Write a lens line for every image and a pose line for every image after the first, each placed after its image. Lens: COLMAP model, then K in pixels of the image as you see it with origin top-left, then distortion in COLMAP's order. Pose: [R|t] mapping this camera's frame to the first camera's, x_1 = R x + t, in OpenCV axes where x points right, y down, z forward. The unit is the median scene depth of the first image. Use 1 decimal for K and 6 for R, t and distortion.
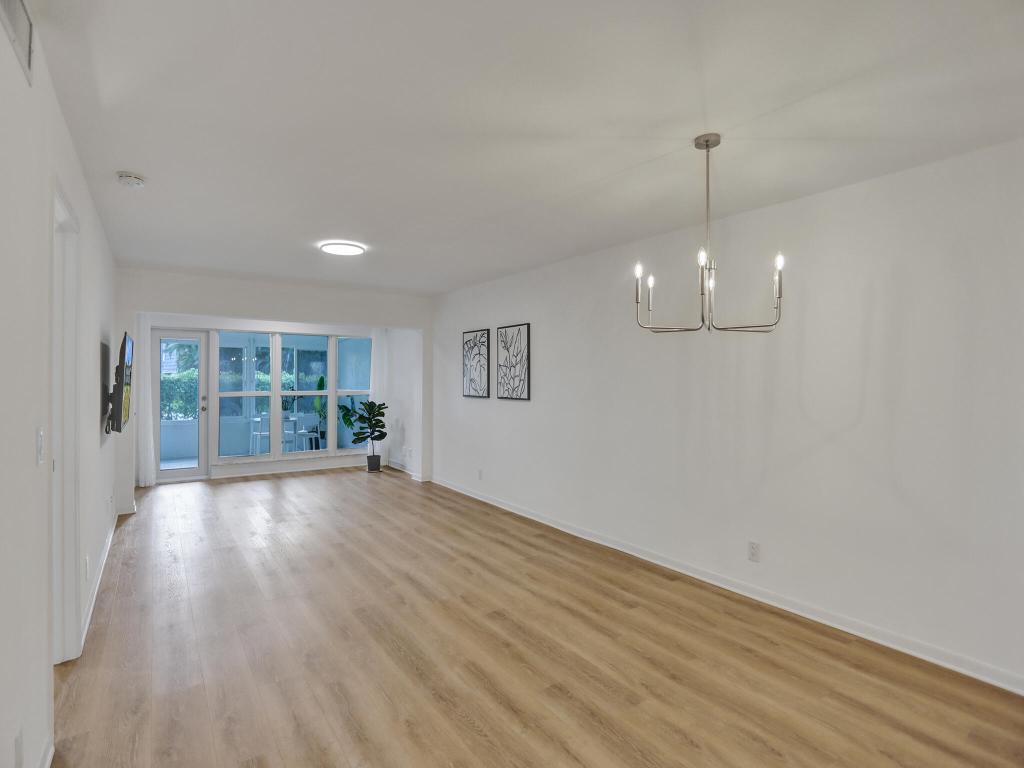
lens RADIAL K [[511.4, 0, 507.6], [0, 511.4, 381.3], [0, 0, 1]] dist [-0.063176, 0.028625]
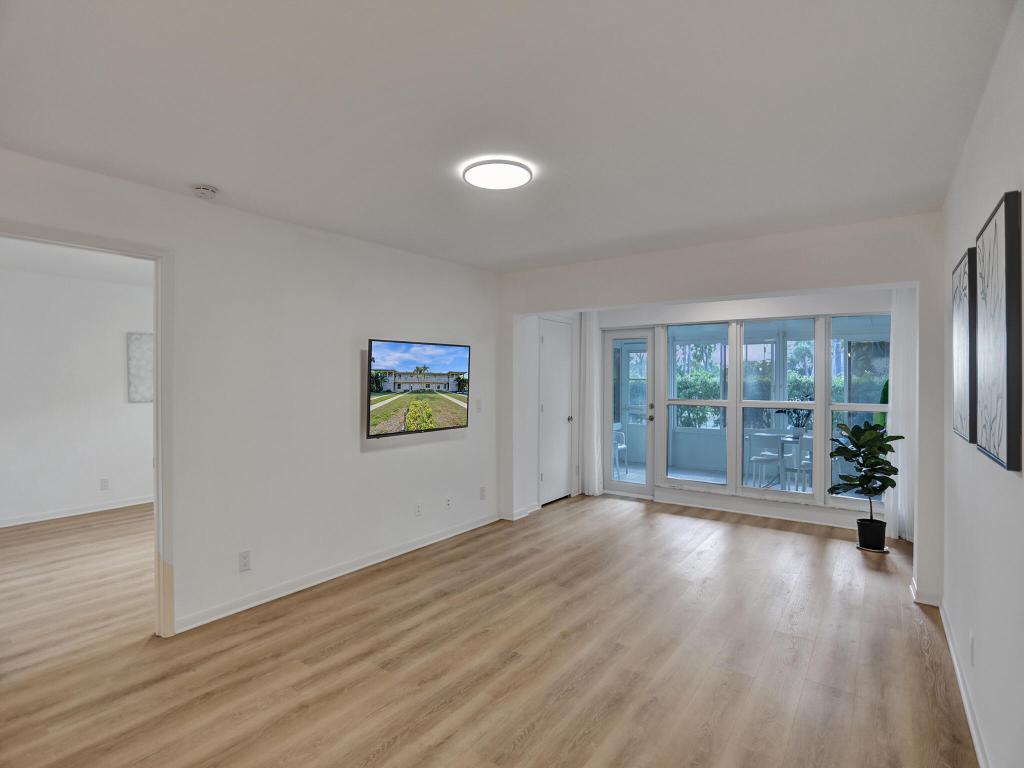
lens RADIAL K [[519.1, 0, 500.9], [0, 519.1, 385.0], [0, 0, 1]] dist [-0.061441, 0.030580]
pose [[0.309002, 0.006765, -0.951037, 0.200902], [-0.002695, 0.999977, 0.006238, -0.009422], [0.951058, 0.000635, 0.309013, 0.618415]]
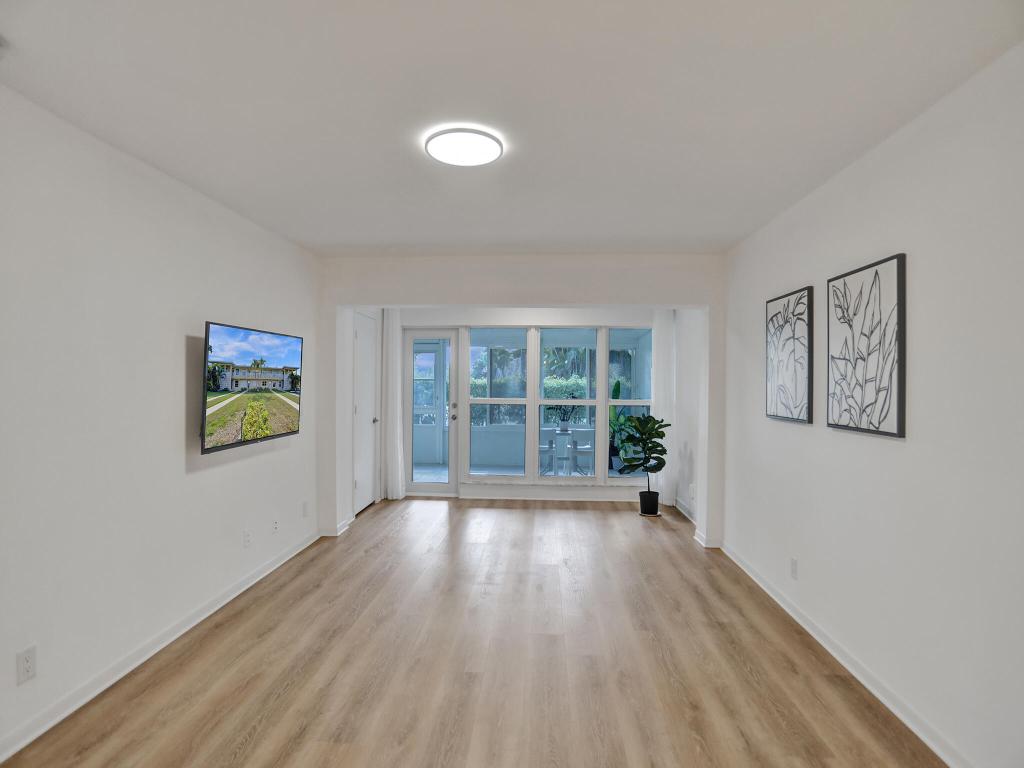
lens RADIAL K [[515.9, 0, 512.0], [0, 515.9, 384.0], [0, 0, 1]] dist [-0.064853, 0.030262]
pose [[0.785466, 0.004255, -0.618890, 0.042477], [-0.007243, 0.999971, -0.002317, -0.003202], [0.618862, 0.006302, 0.785474, 0.452575]]
